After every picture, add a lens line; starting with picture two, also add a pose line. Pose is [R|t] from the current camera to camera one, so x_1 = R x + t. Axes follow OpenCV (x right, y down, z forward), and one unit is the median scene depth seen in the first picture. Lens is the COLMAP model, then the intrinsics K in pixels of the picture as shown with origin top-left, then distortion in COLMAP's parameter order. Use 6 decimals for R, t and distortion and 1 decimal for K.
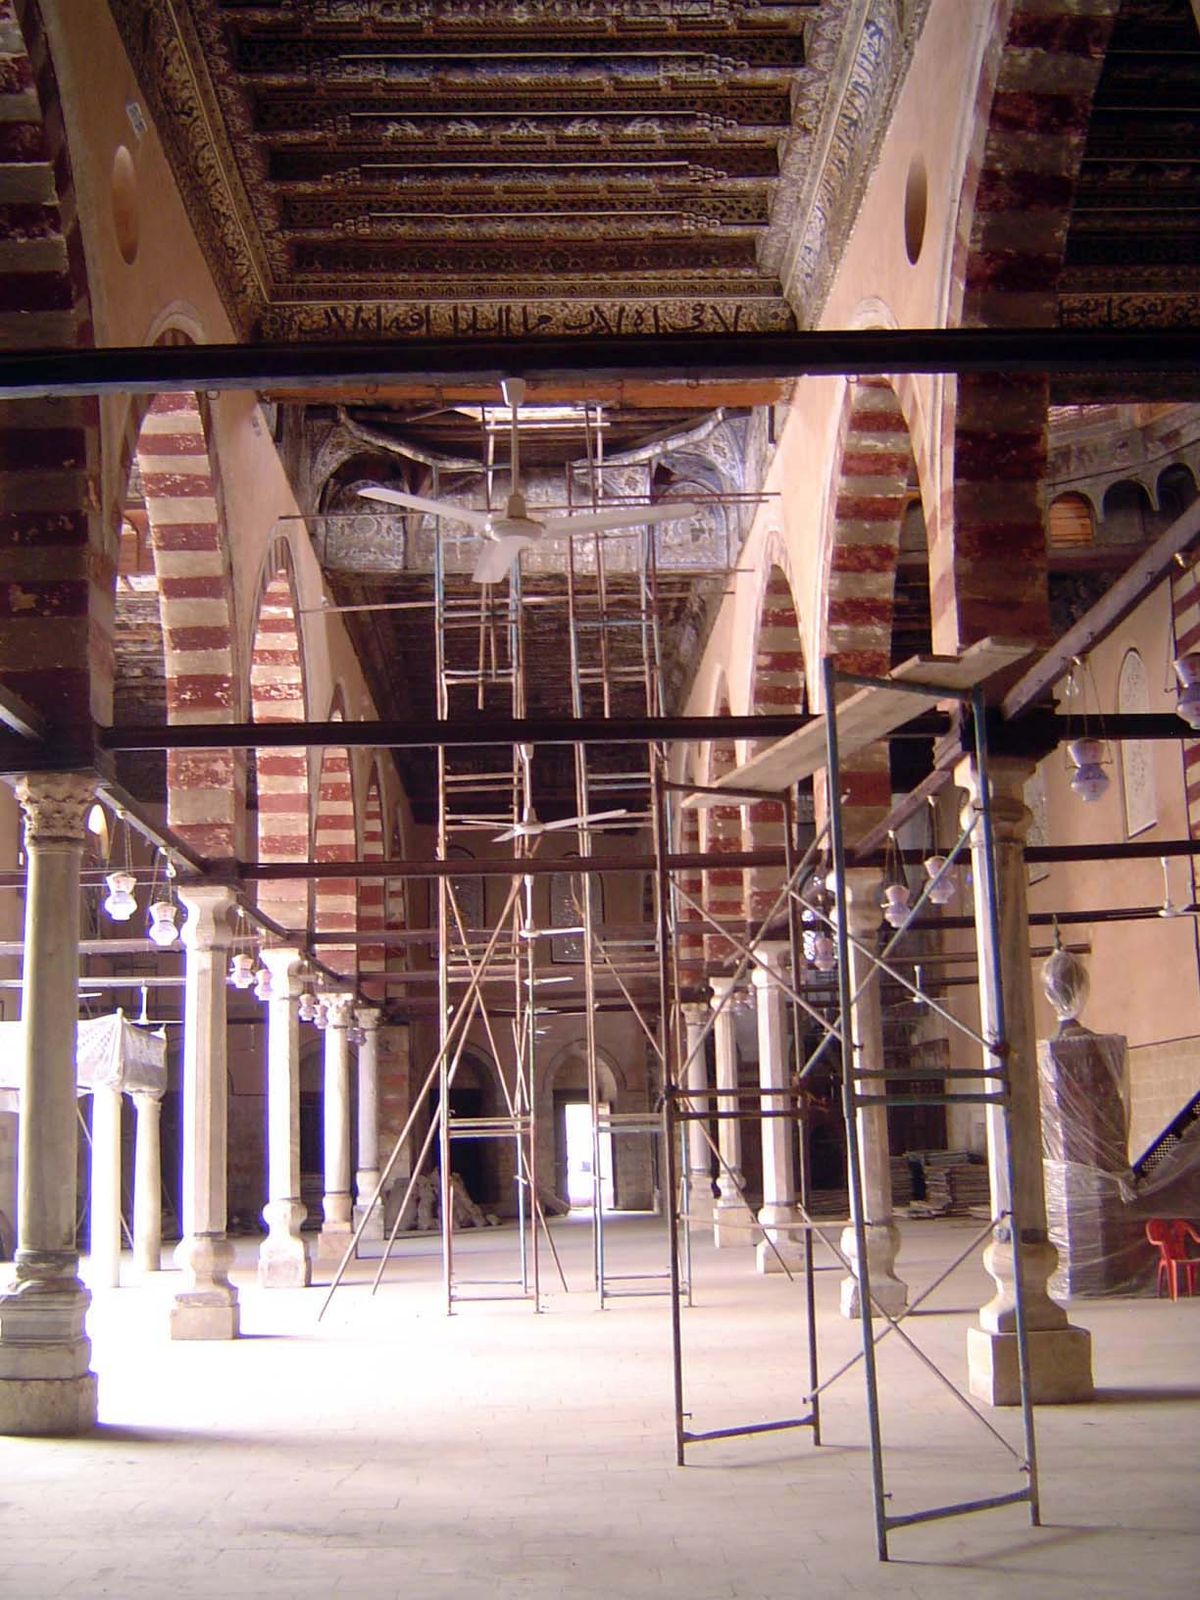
lens RADIAL K [[1831.0, 0, 600.0], [0, 1831.0, 800.0], [0, 0, 1]] dist [-0.121971, -0.018539]
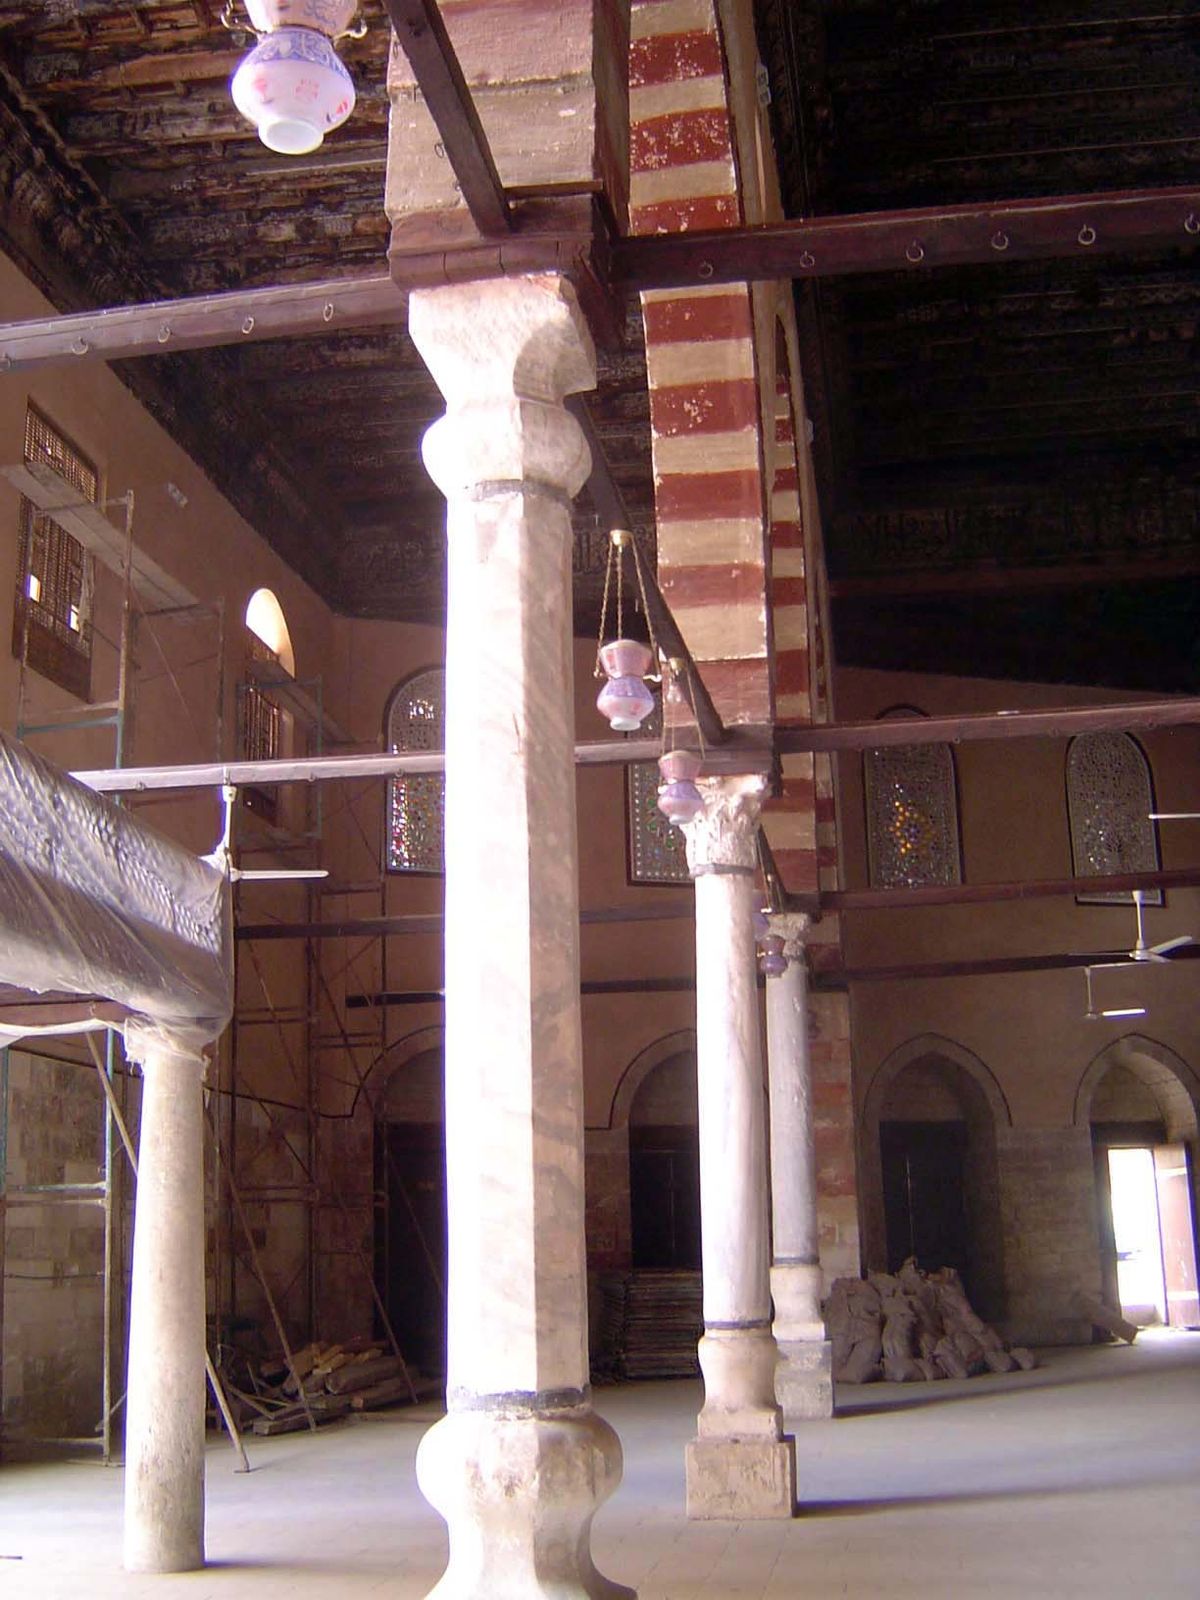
lens RADIAL K [[1831.0, 0, 600.0], [0, 1831.0, 800.0], [0, 0, 1]] dist [-0.121971, -0.018539]
pose [[0.979984, -0.040211, -0.194971, -0.087724], [0.030338, 0.998114, -0.053363, 0.118179], [0.196749, 0.046380, 0.979356, 0.577183]]
